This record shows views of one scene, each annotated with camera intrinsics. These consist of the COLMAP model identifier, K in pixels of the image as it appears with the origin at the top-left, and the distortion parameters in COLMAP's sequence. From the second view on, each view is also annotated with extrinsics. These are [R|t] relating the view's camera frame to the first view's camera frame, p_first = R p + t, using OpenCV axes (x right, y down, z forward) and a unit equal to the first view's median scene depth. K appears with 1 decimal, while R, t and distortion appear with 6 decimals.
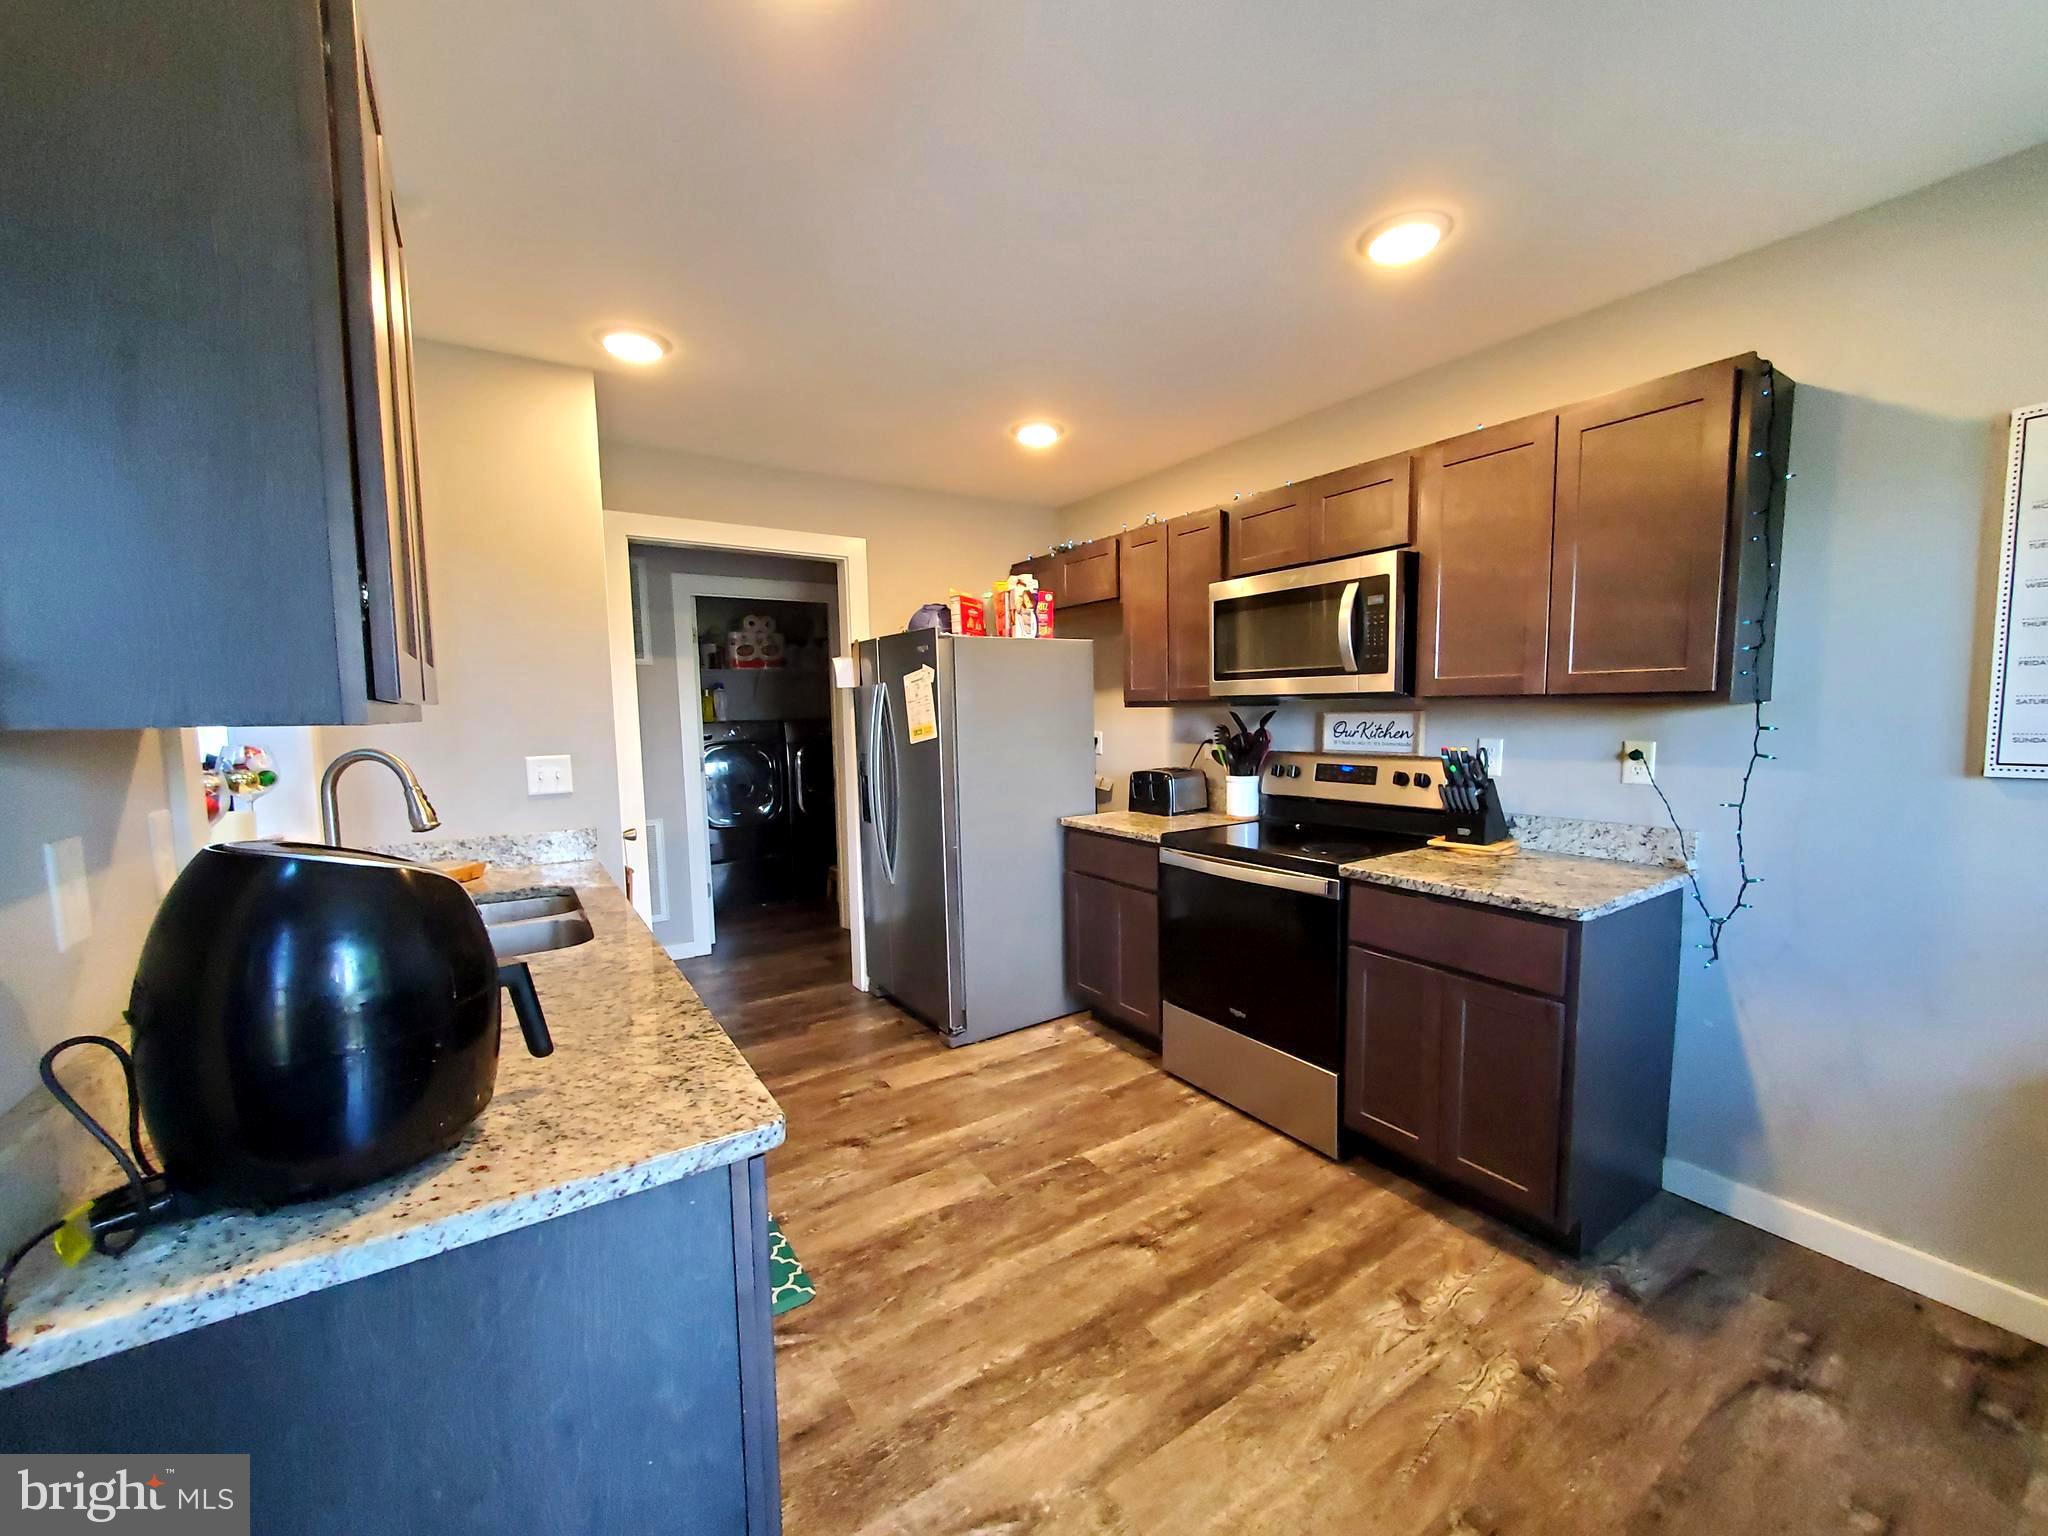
lens RADIAL K [[806.7, 0, 1039.6], [0, 806.7, 784.1], [0, 0, 1]] dist [0.000411, -0.000110]
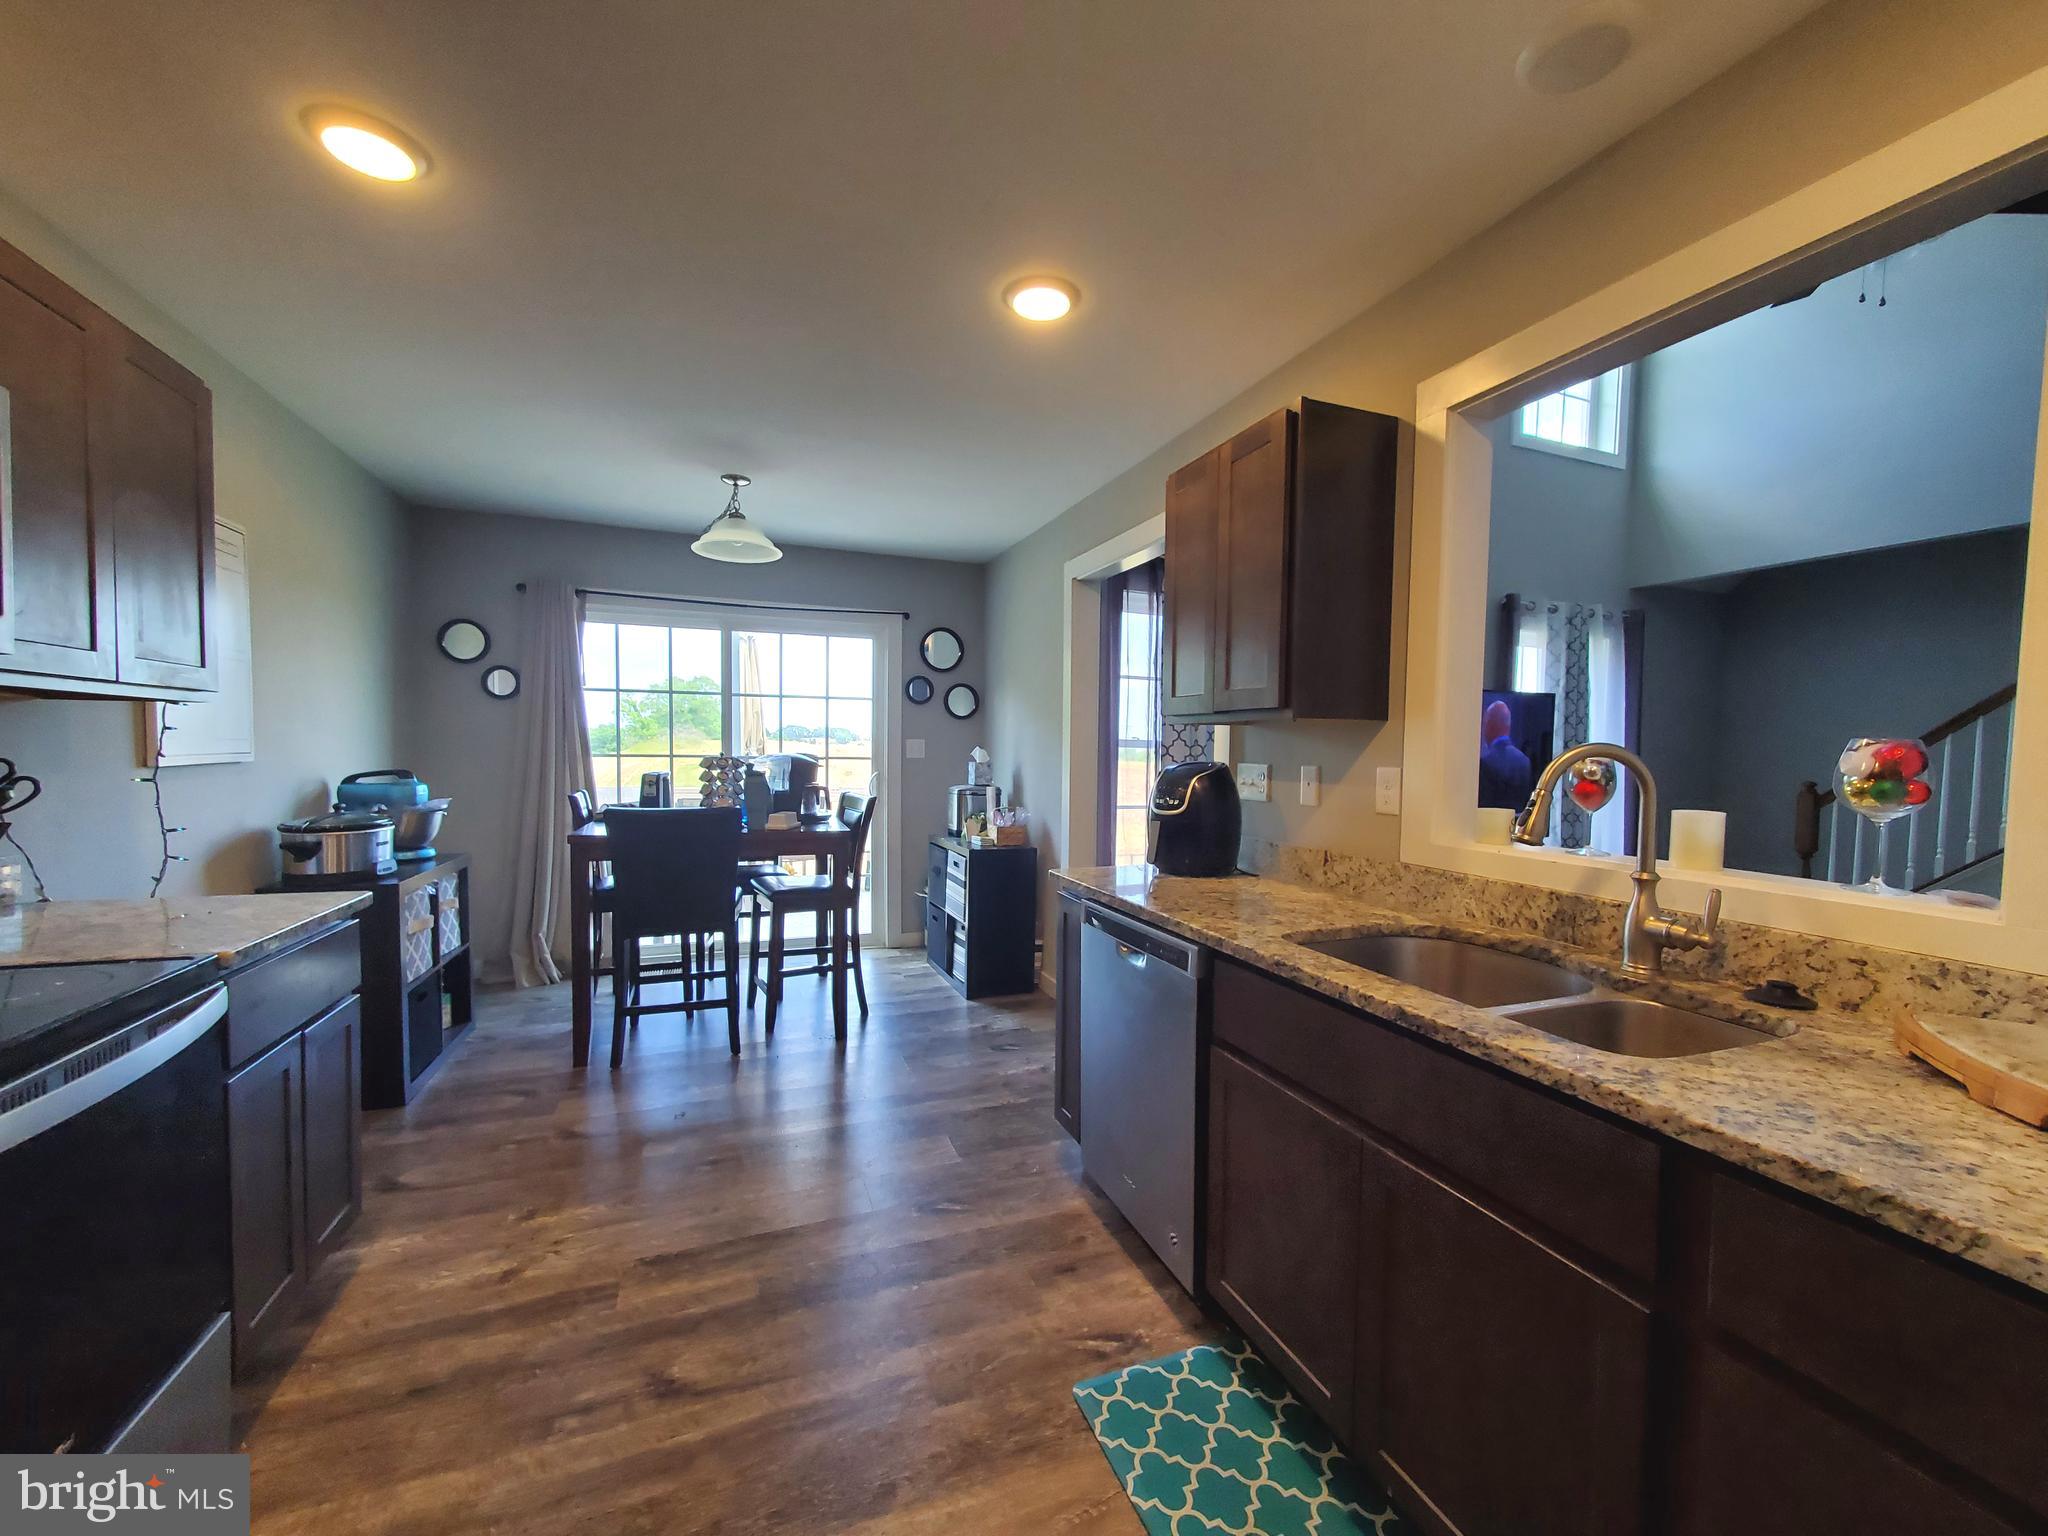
lens RADIAL K [[806.7, 0, 1039.6], [0, 806.7, 784.1], [0, 0, 1]] dist [0.000411, -0.000110]
pose [[-0.976819, -0.009446, 0.213859, -0.394057], [0.018873, 0.991336, 0.129989, -0.102193], [-0.213234, 0.131012, -0.968177, 1.641843]]
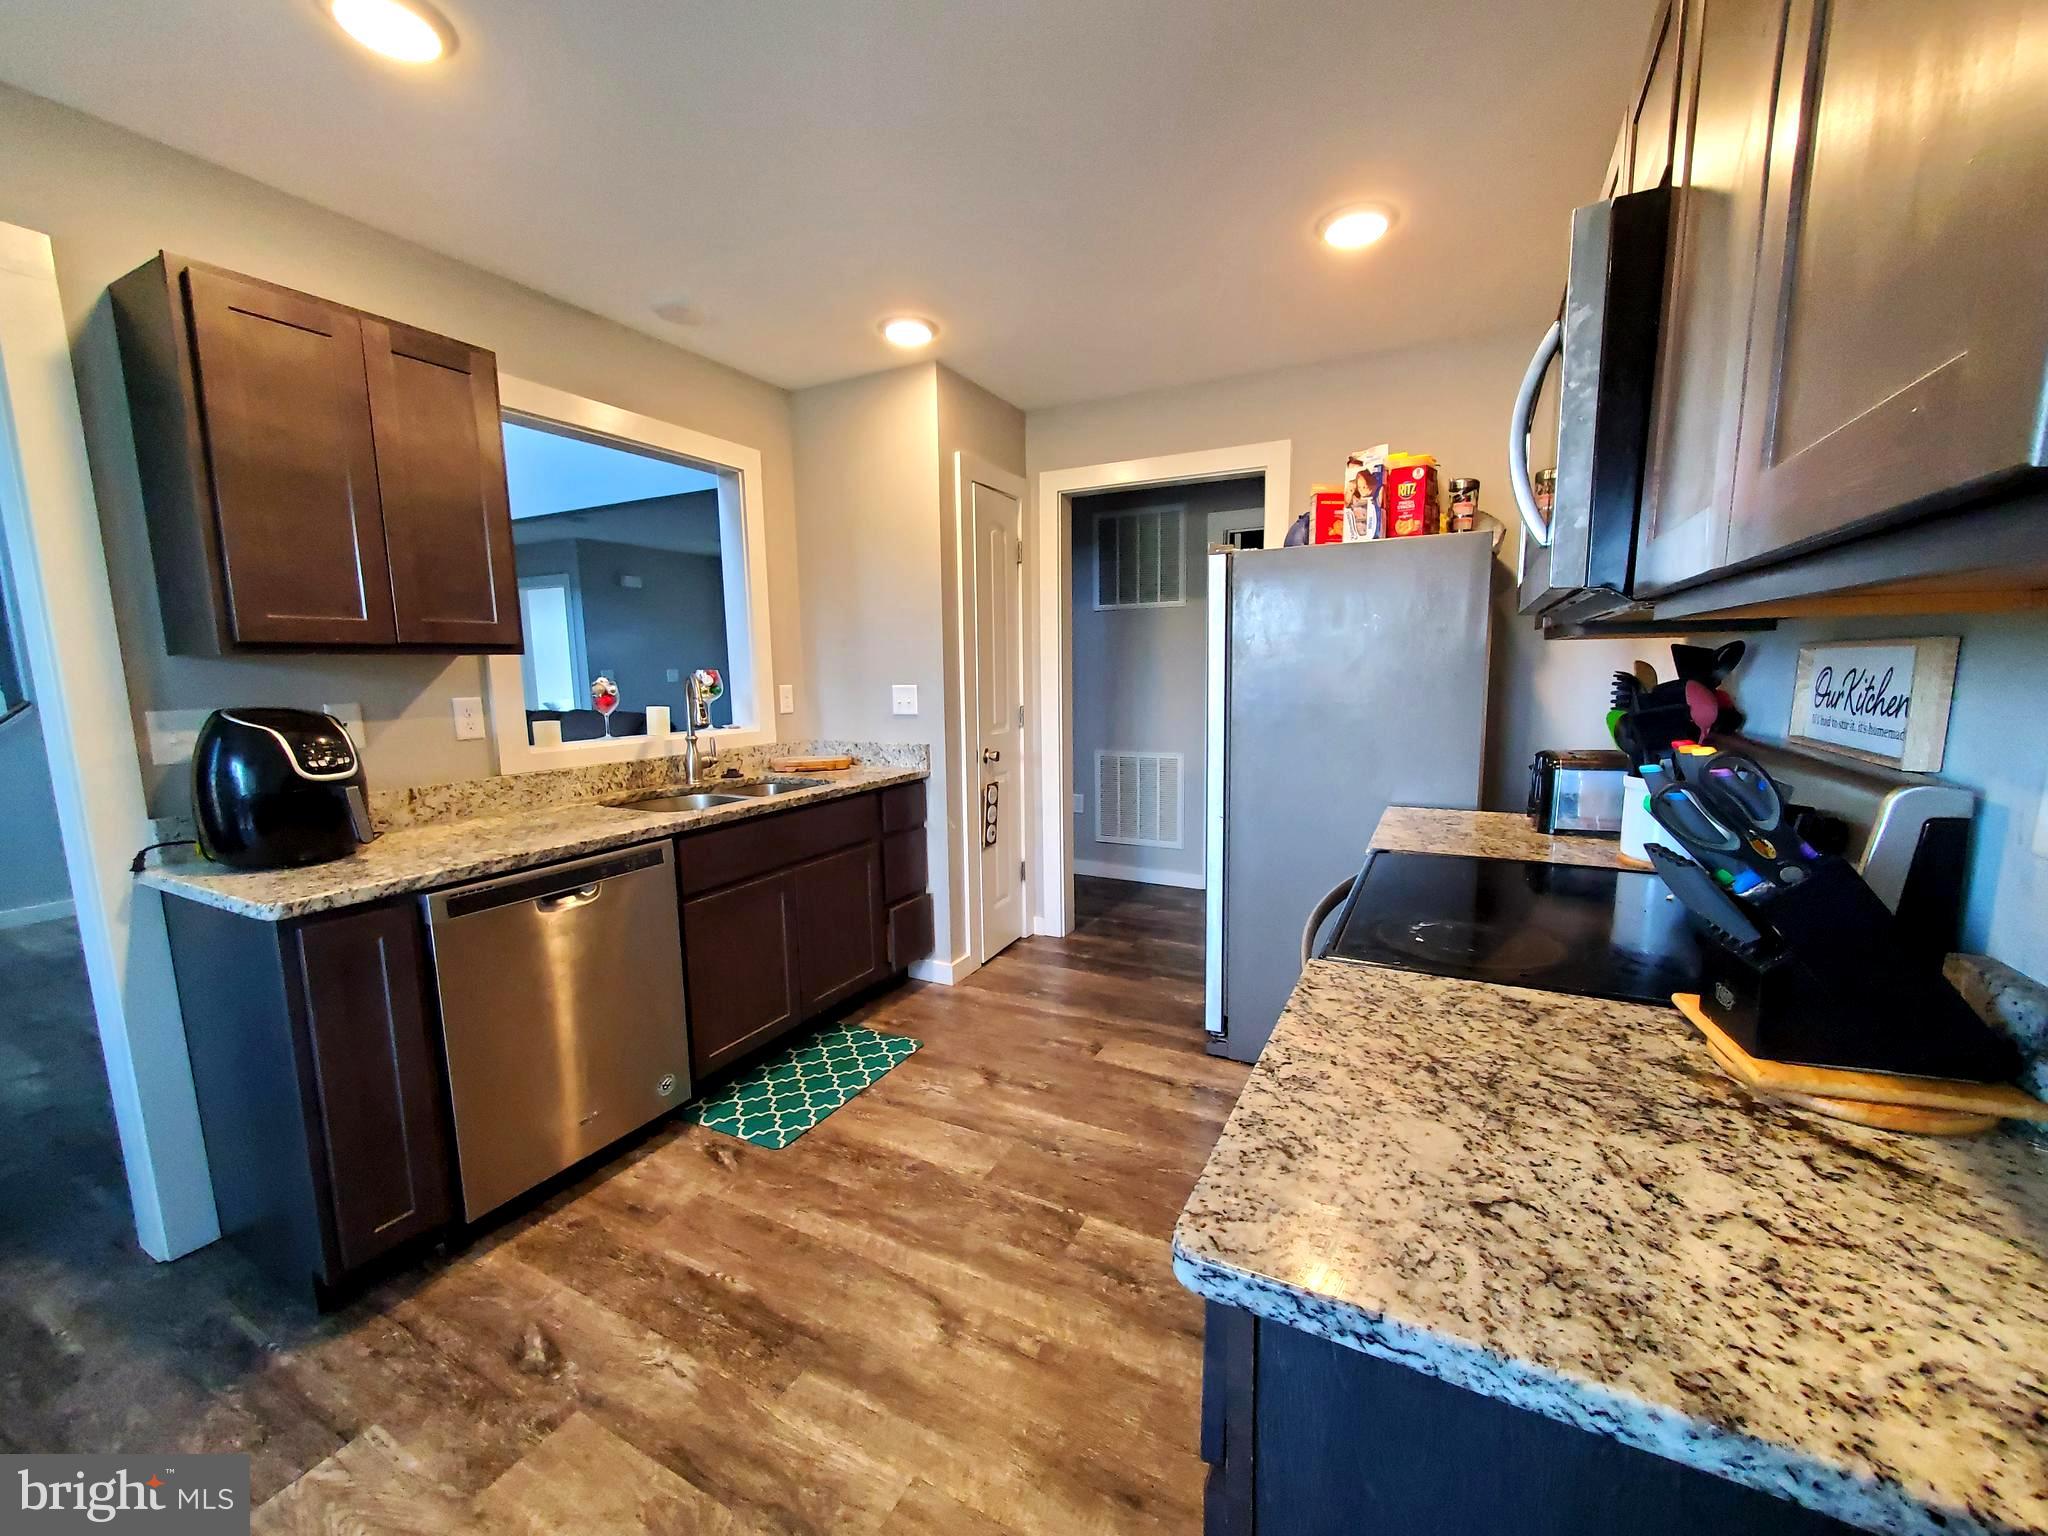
lens RADIAL K [[806.7, 0, 1039.6], [0, 806.7, 784.1], [0, 0, 1]] dist [0.000411, -0.000110]
pose [[0.484737, 0.138261, -0.863663, 0.799972], [-0.076612, 0.990344, 0.115542, -0.055372], [0.871298, 0.010159, 0.490648, 0.702168]]
